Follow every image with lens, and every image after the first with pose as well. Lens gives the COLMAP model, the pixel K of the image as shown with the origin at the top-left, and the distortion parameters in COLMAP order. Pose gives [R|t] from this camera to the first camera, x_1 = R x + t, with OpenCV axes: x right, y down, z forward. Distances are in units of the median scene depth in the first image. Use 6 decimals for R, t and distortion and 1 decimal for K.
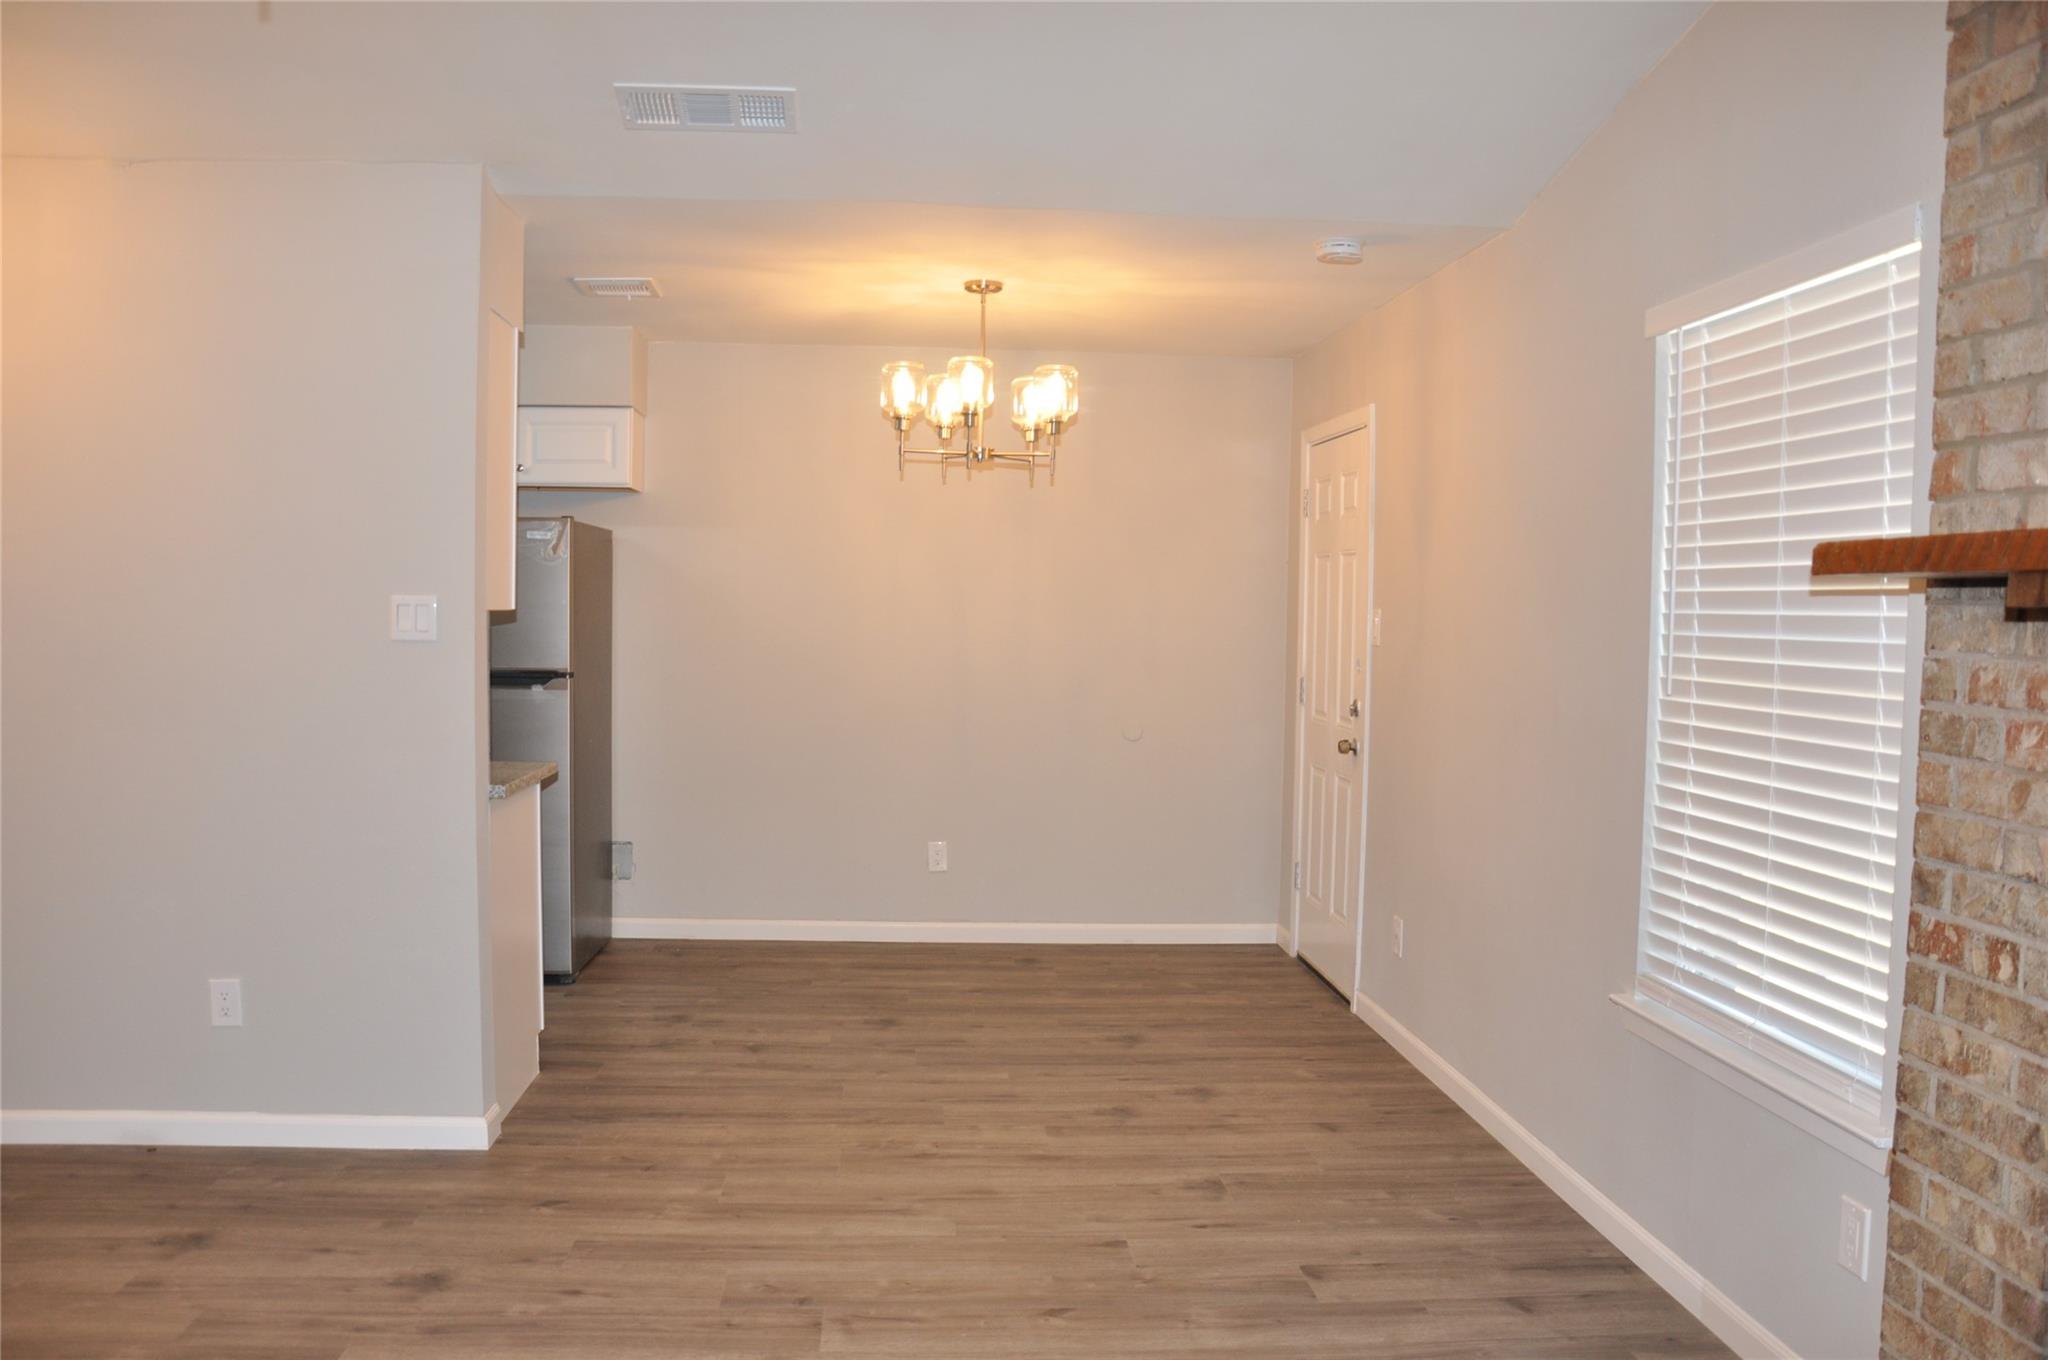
lens RADIAL K [[1597.3, 0, 996.0], [0, 1597.3, 709.0], [0, 0, 1]] dist [-0.161627, 0.124119]
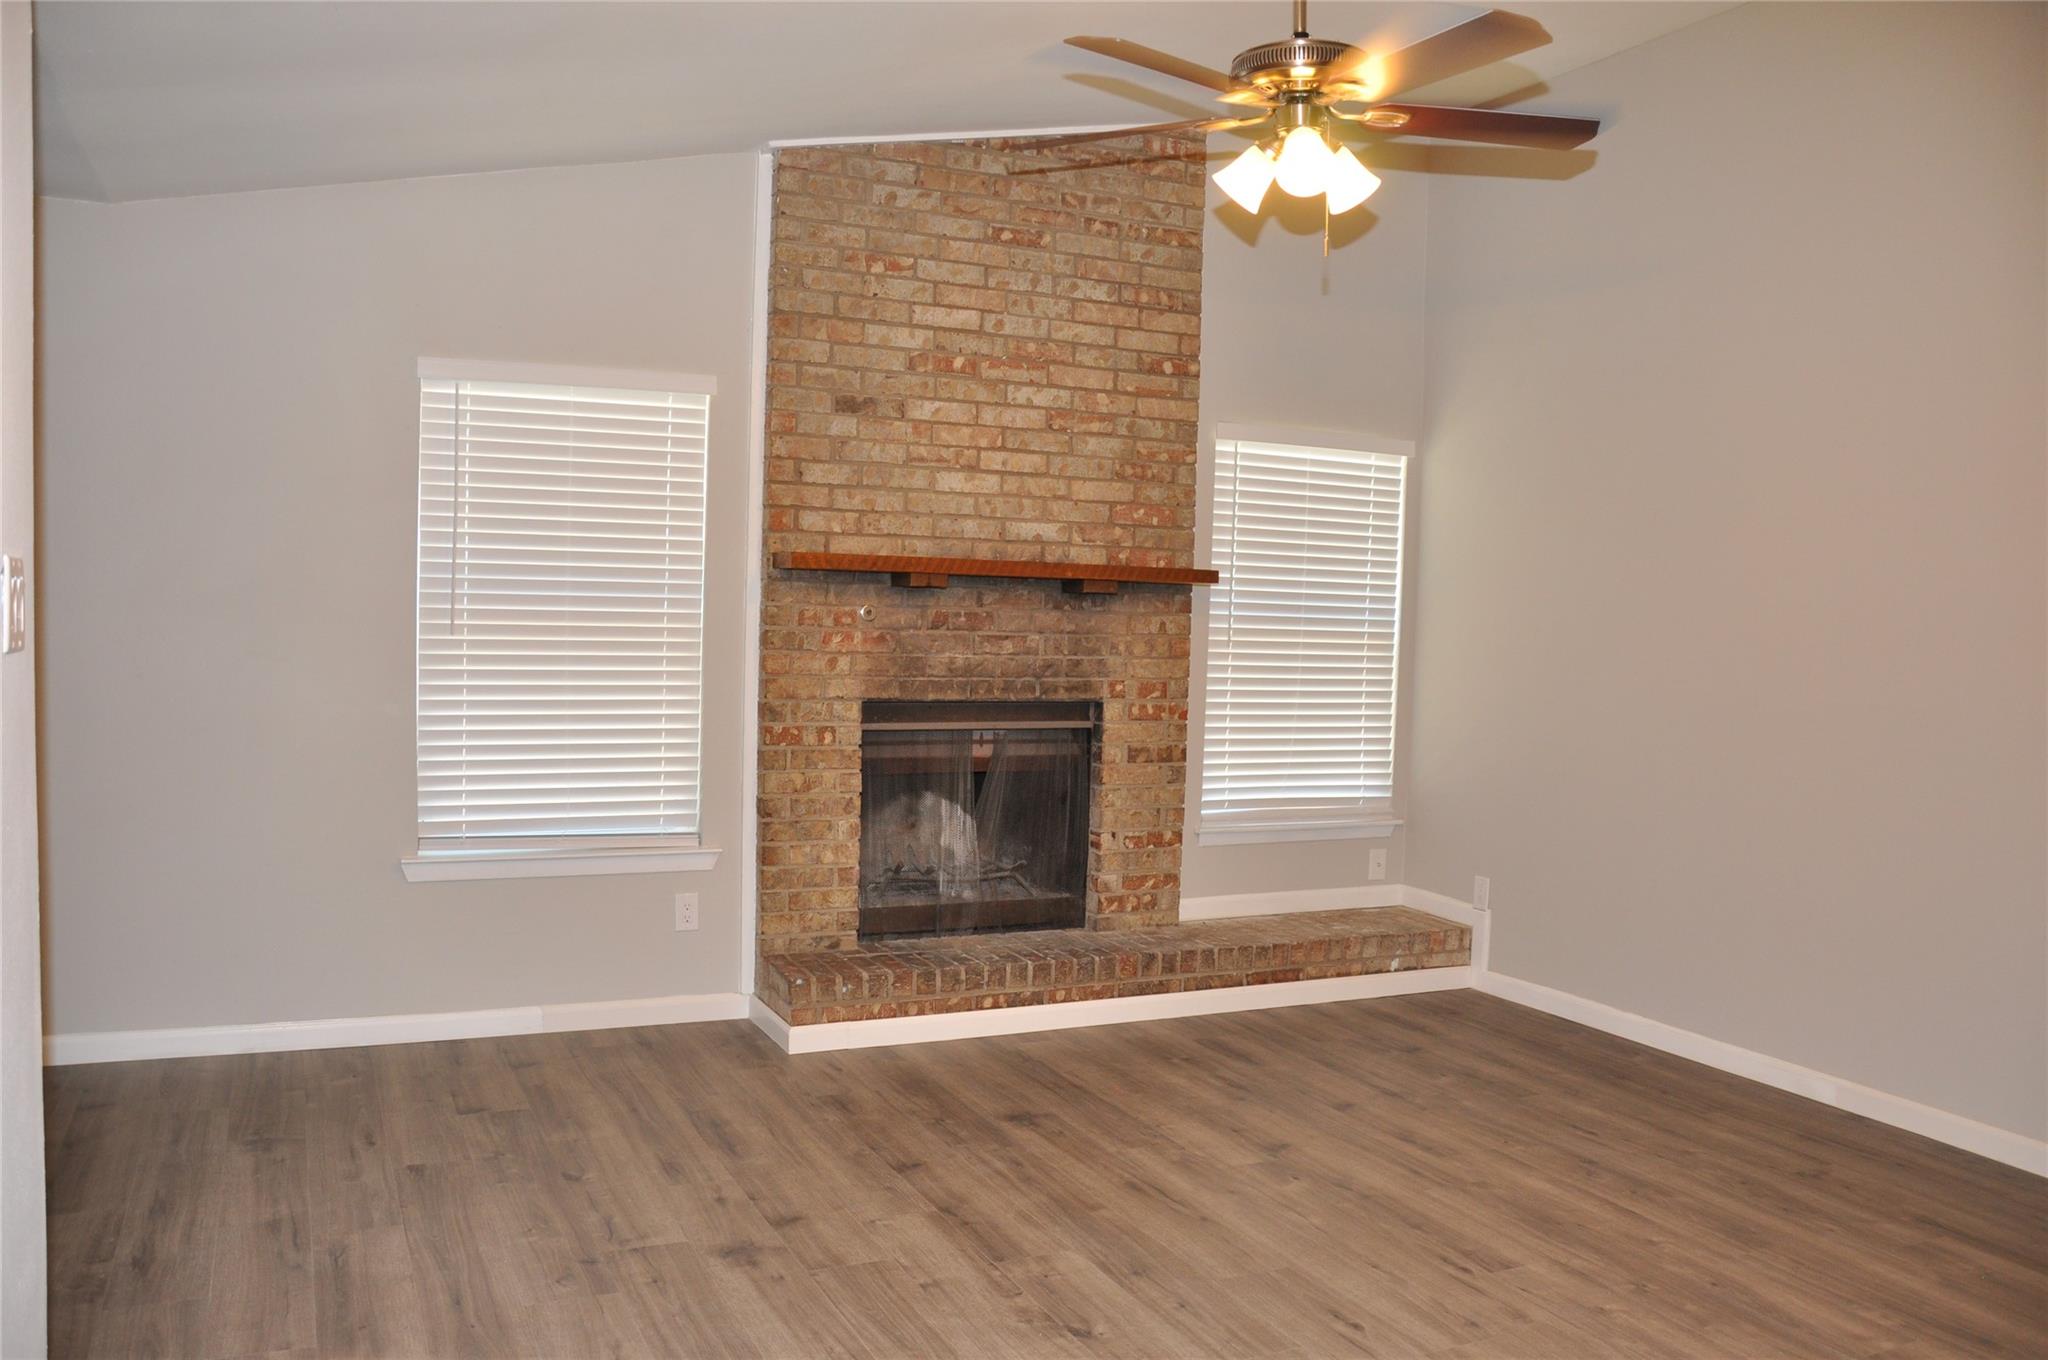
lens RADIAL K [[1597.3, 0, 1010.1], [0, 1597.3, 699.4], [0, 0, 1]] dist [-0.161627, 0.124119]
pose [[-0.363591, -0.084345, 0.927732, -1.091756], [0.024665, 0.994672, 0.100097, -0.081111], [-0.931232, 0.059277, -0.359574, 1.038307]]
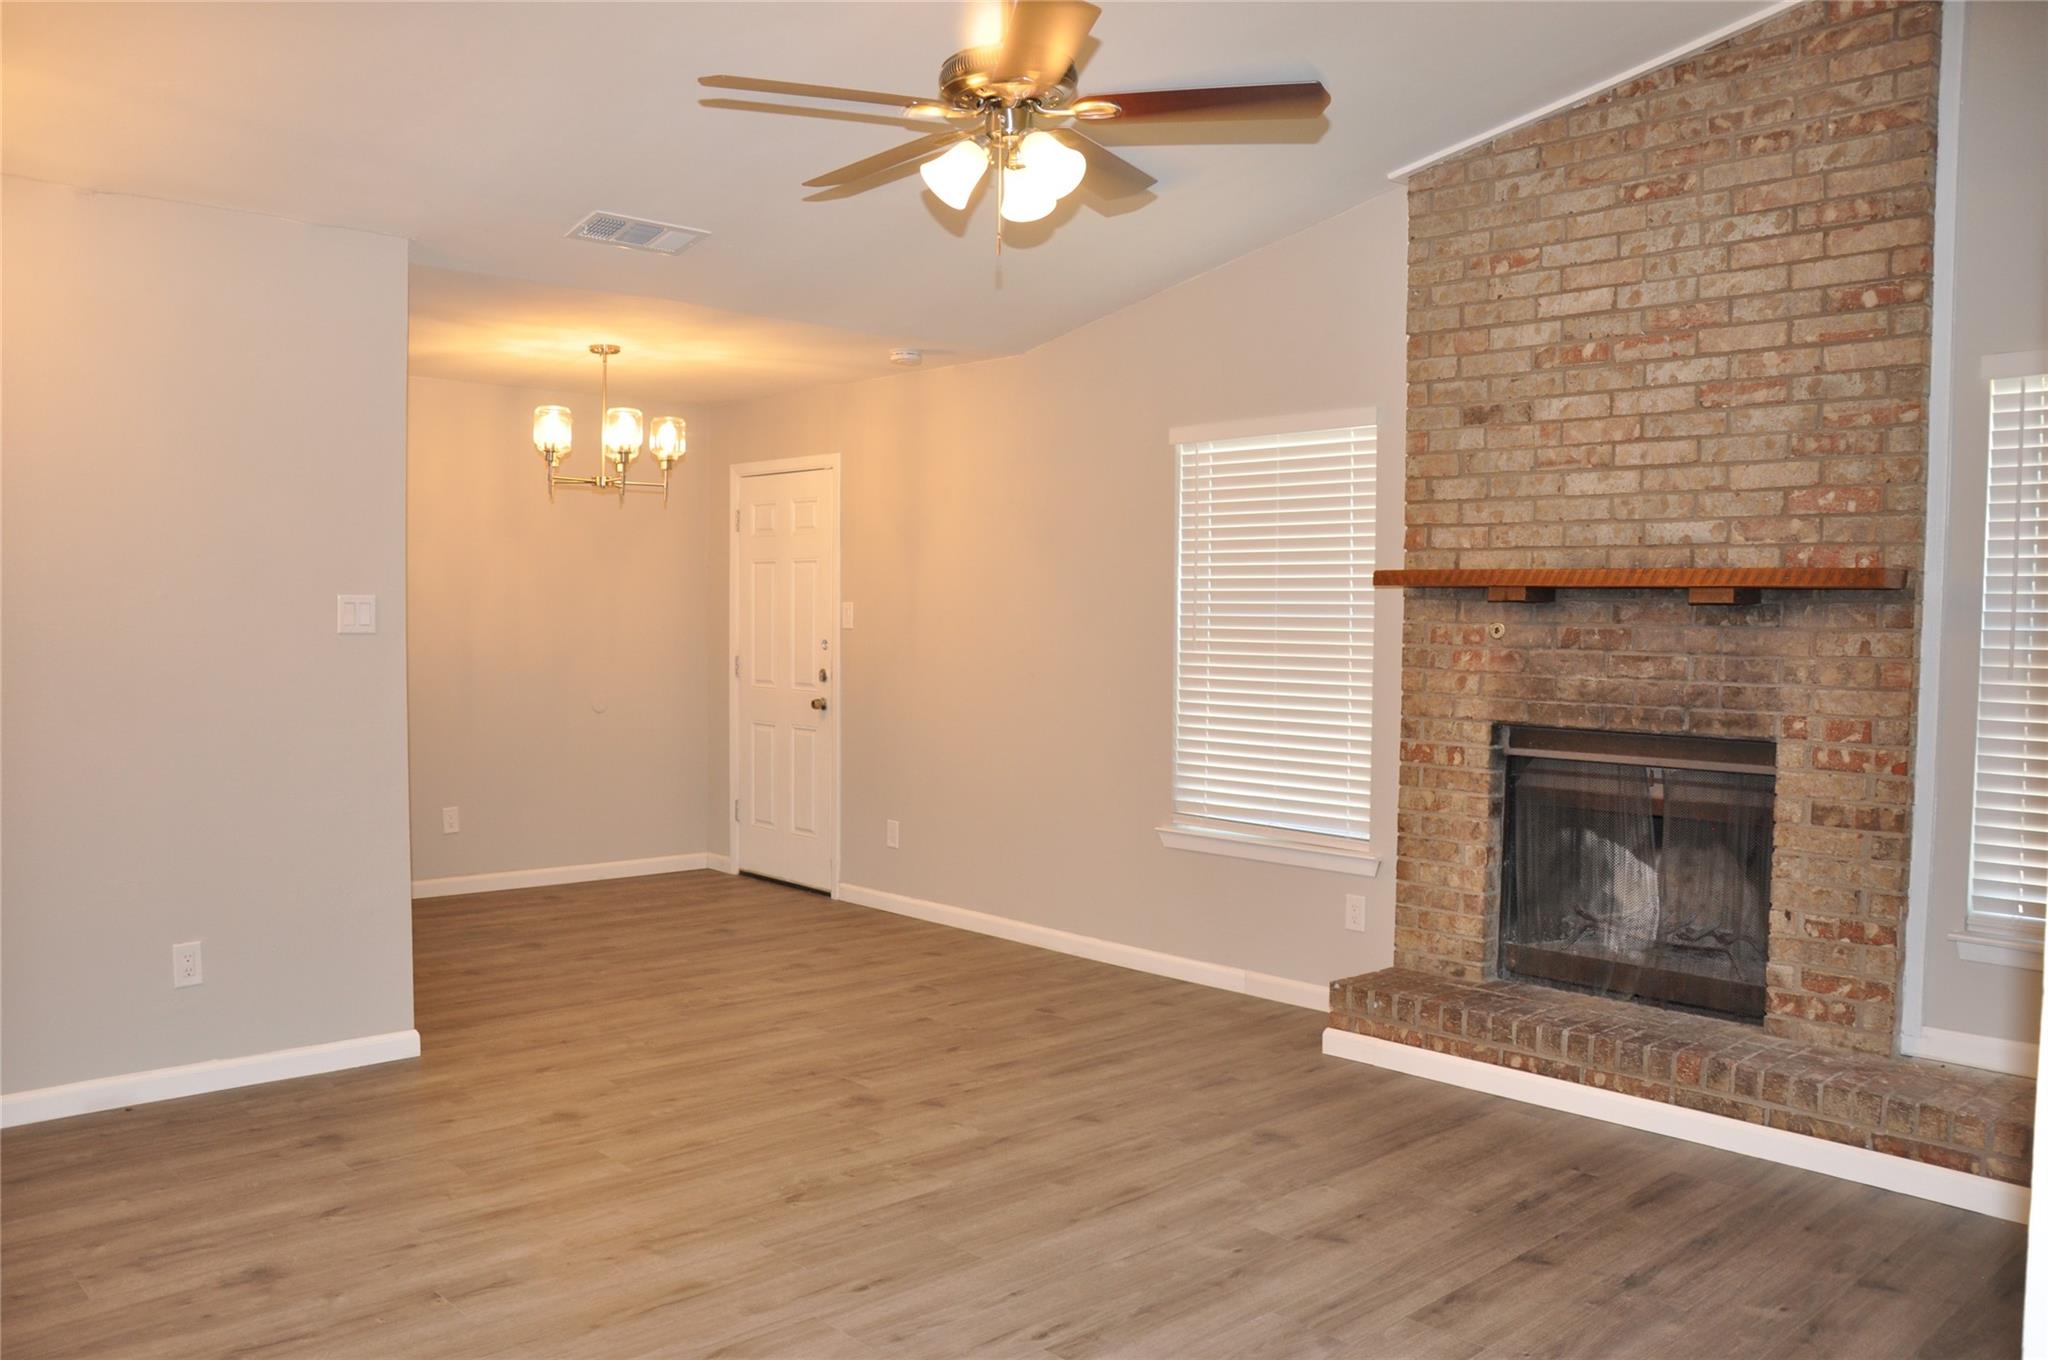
lens RADIAL K [[1597.3, 0, 996.7], [0, 1597.3, 708.6], [0, 0, 1]] dist [-0.161627, 0.124119]
pose [[0.777964, -0.044557, 0.626727, -0.867695], [0.041945, 0.998940, 0.018953, 0.013983], [-0.626908, 0.011544, 0.779008, -0.262419]]
